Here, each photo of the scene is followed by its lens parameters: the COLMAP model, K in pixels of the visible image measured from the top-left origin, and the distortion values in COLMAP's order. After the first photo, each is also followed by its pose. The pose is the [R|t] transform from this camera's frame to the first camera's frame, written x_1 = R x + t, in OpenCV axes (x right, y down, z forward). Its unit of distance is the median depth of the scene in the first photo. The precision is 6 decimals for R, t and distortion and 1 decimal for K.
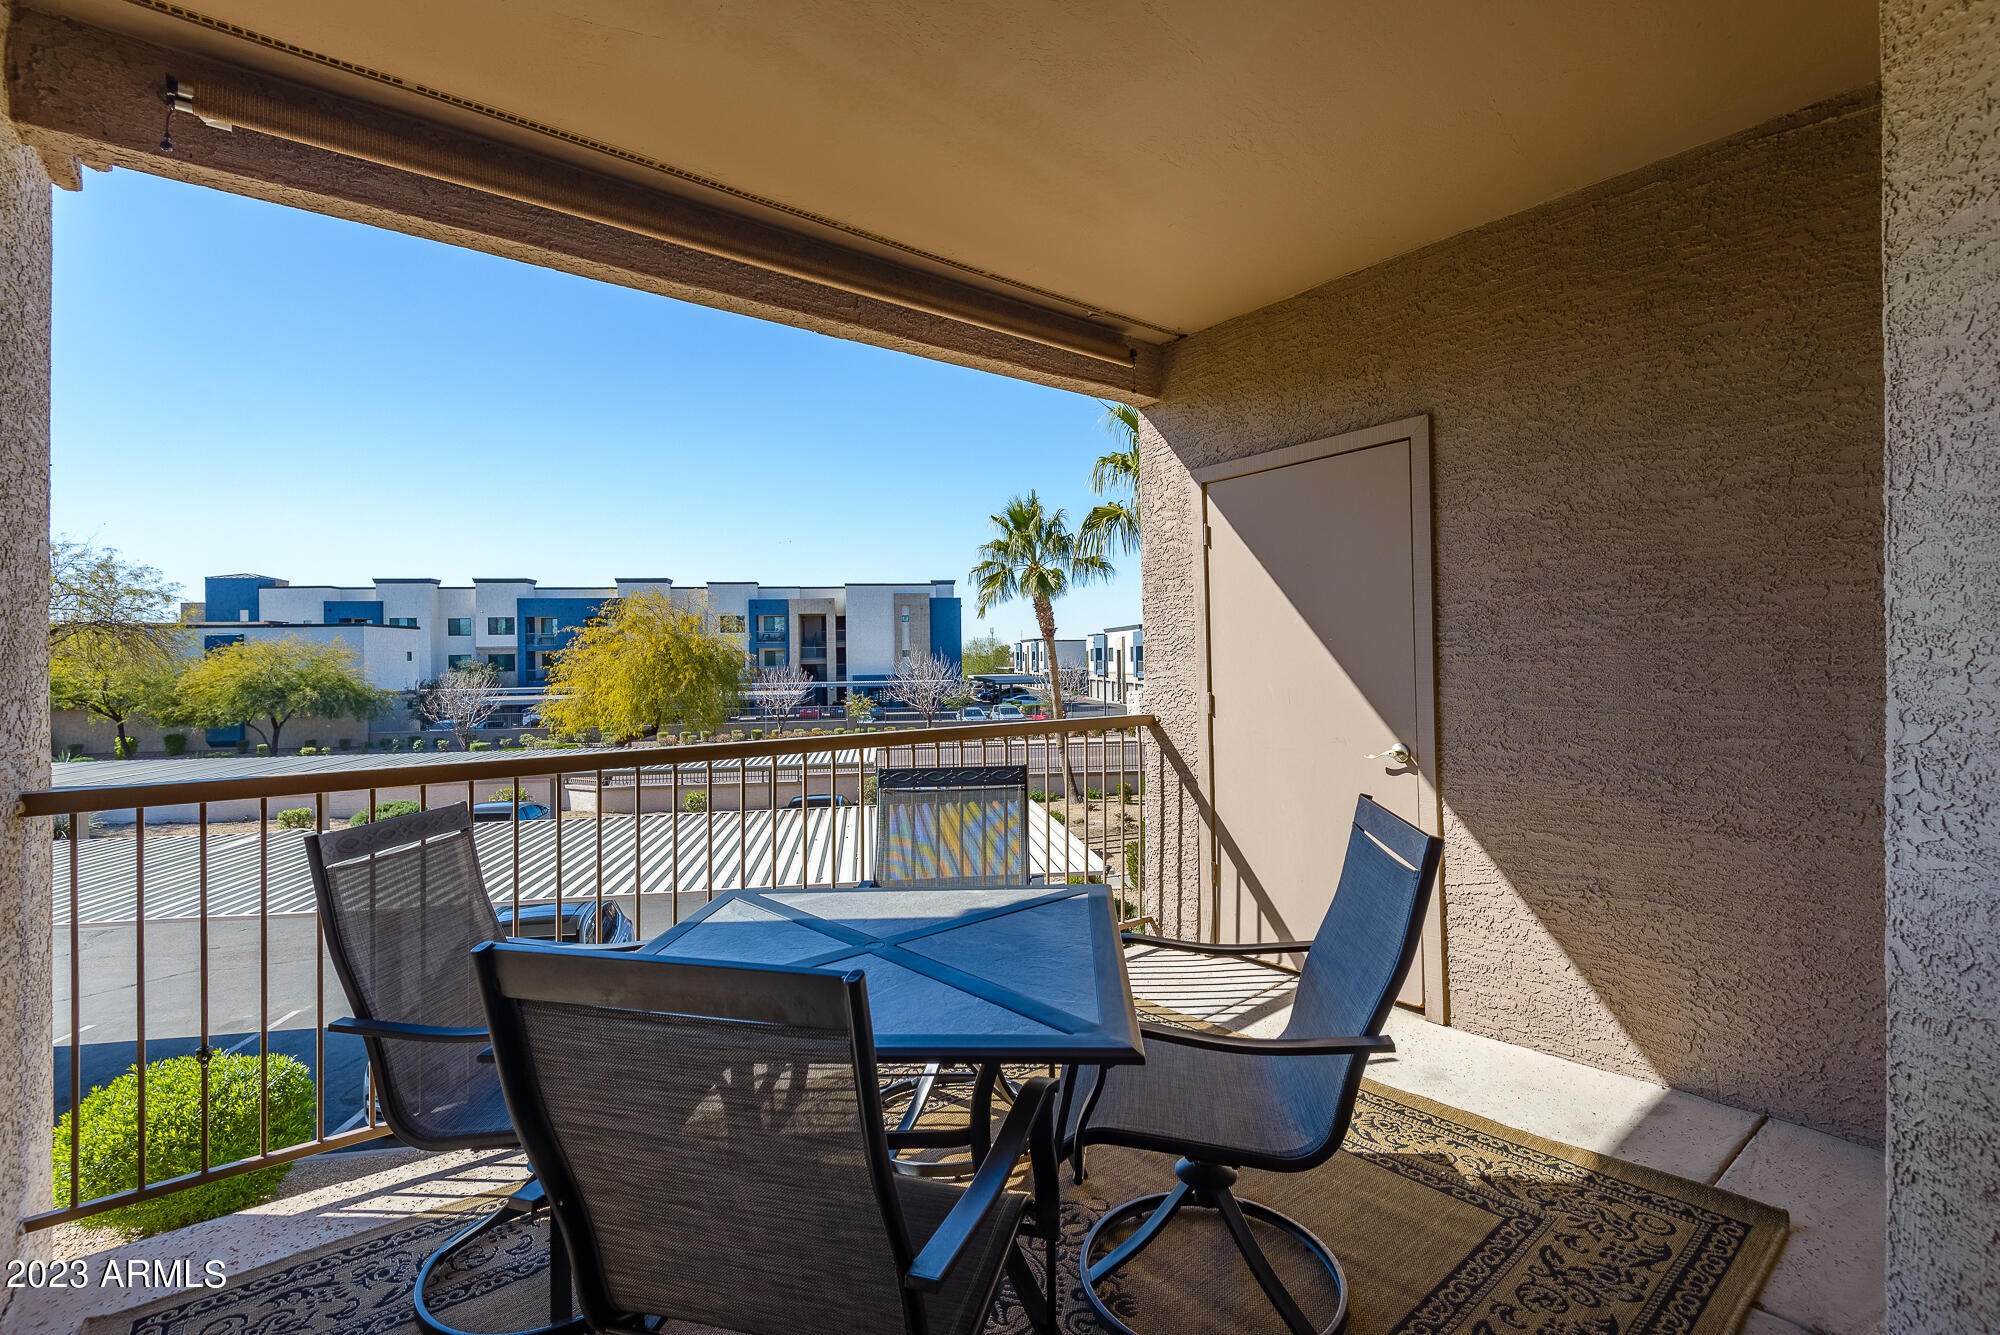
lens RADIAL K [[900.4, 0, 1054.2], [0, 900.4, 669.3], [0, 0, 1]] dist [0.022586, -0.012152]
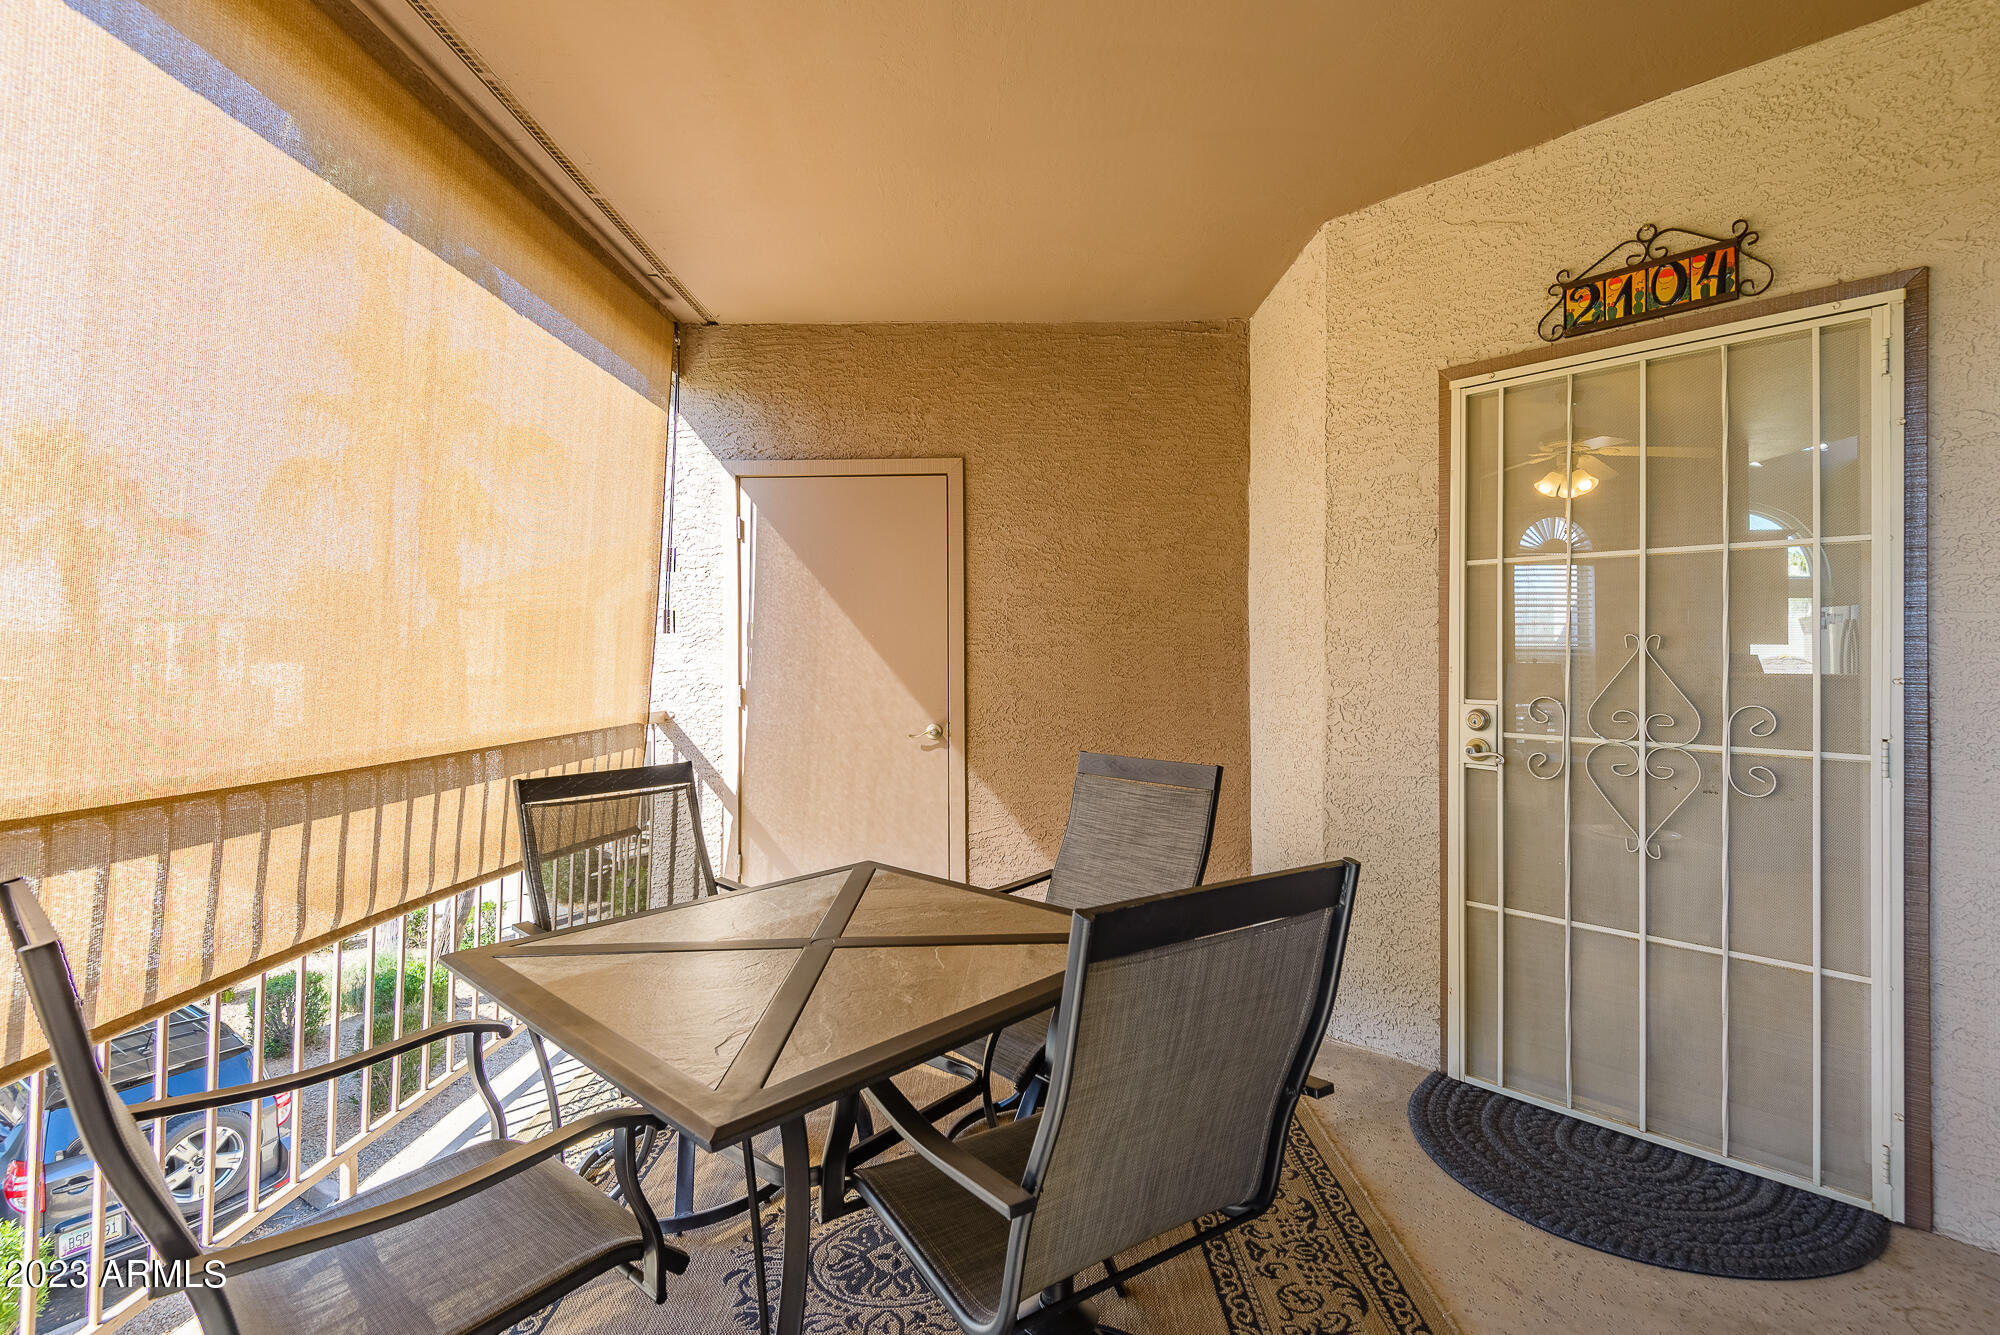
lens RADIAL K [[900.4, 0, 983.2], [0, 900.4, 668.9], [0, 0, 1]] dist [0.022586, -0.012152]
pose [[0.653787, 0.004875, 0.756663, -0.597774], [0.001752, 0.999967, -0.007957, 0.021615], [-0.756677, 0.006528, 0.653757, 0.202084]]
